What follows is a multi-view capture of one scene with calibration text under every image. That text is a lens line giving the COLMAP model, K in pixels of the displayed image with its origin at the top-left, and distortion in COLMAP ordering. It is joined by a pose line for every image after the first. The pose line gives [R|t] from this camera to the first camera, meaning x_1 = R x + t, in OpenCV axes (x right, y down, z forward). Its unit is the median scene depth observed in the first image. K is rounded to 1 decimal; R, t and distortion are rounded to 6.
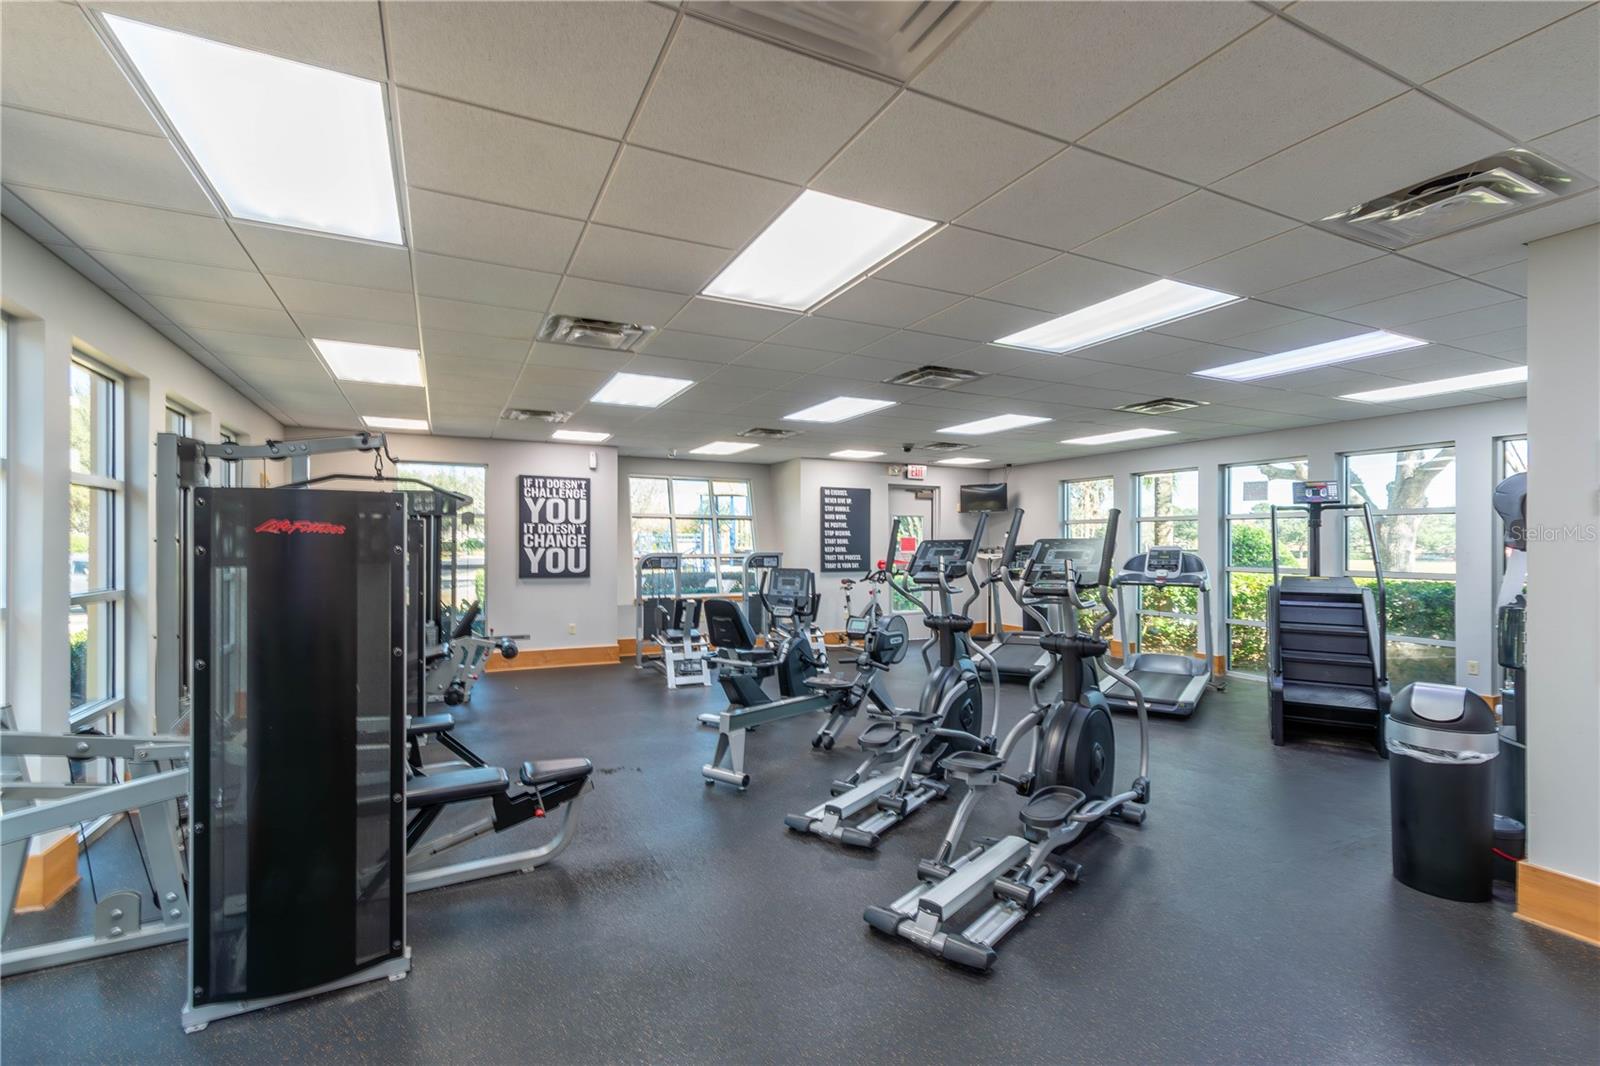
lens RADIAL K [[723.2, 0, 802.7], [0, 723.2, 535.6], [0, 0, 1]] dist [0.002001, -0.000535]
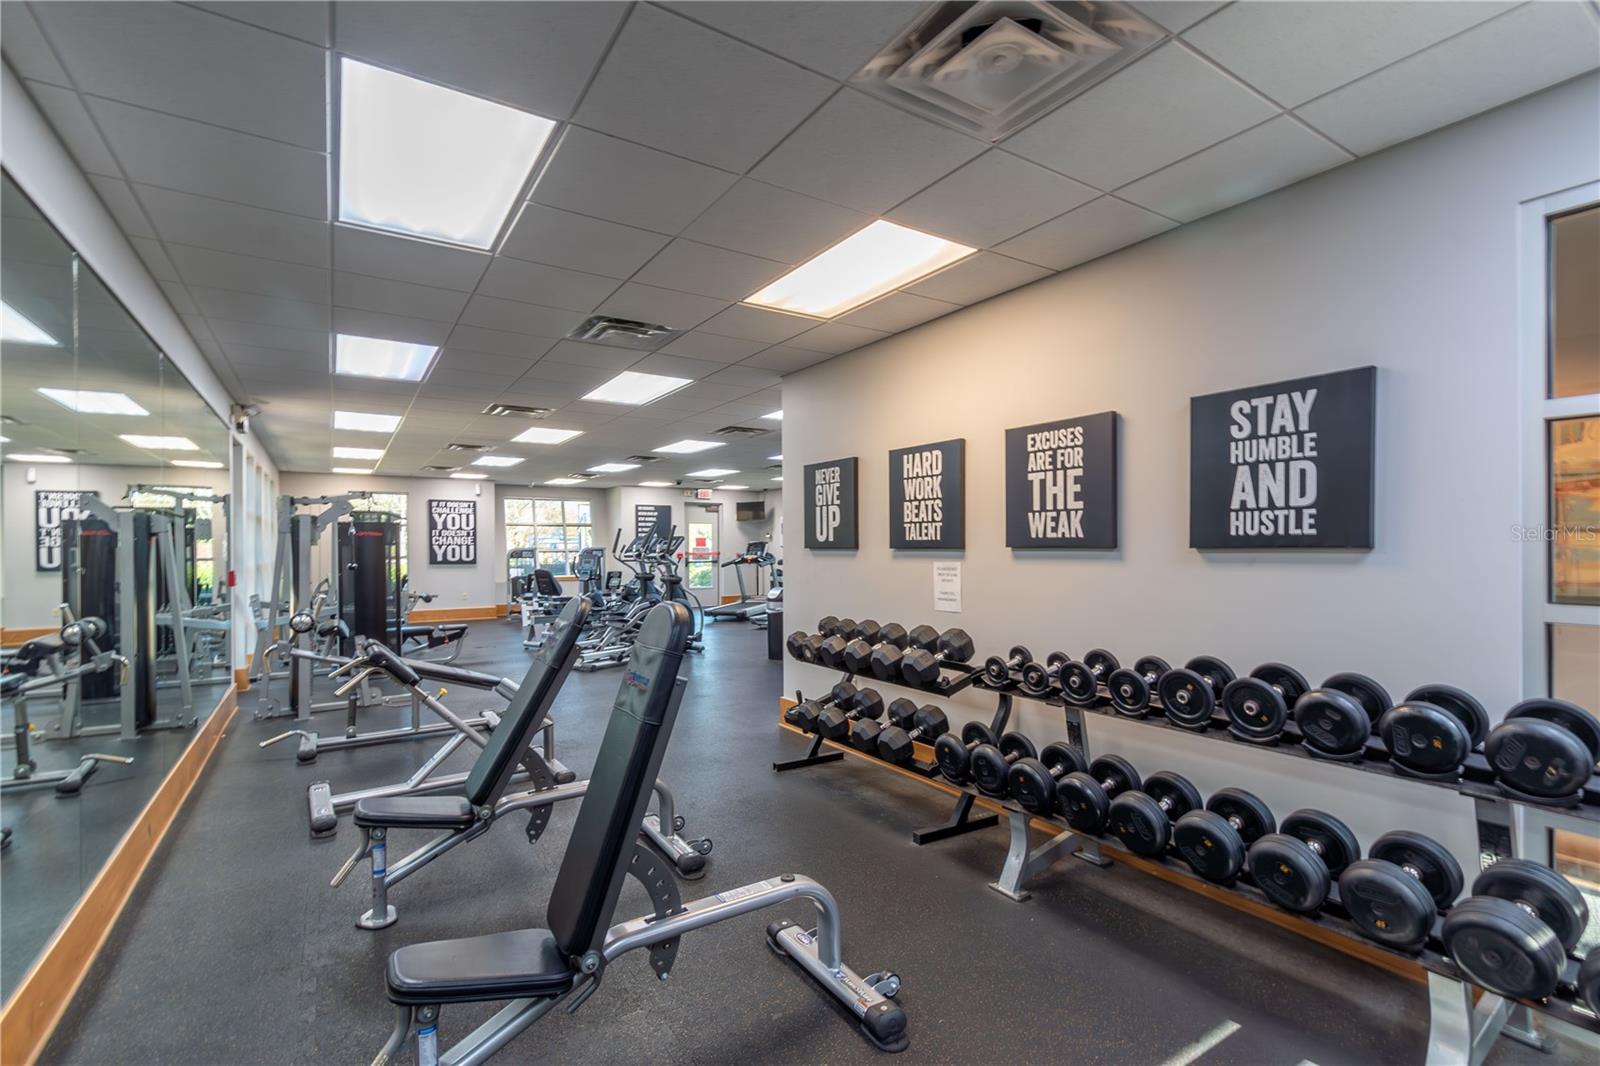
lens RADIAL K [[723.2, 0, 797.3], [0, 723.2, 541.5], [0, 0, 1]] dist [0.002001, -0.000535]
pose [[0.993753, -0.007385, 0.111353, 0.230687], [0.006835, 0.999962, 0.005318, 0.005285], [-0.111388, -0.004524, 0.993767, -0.659823]]
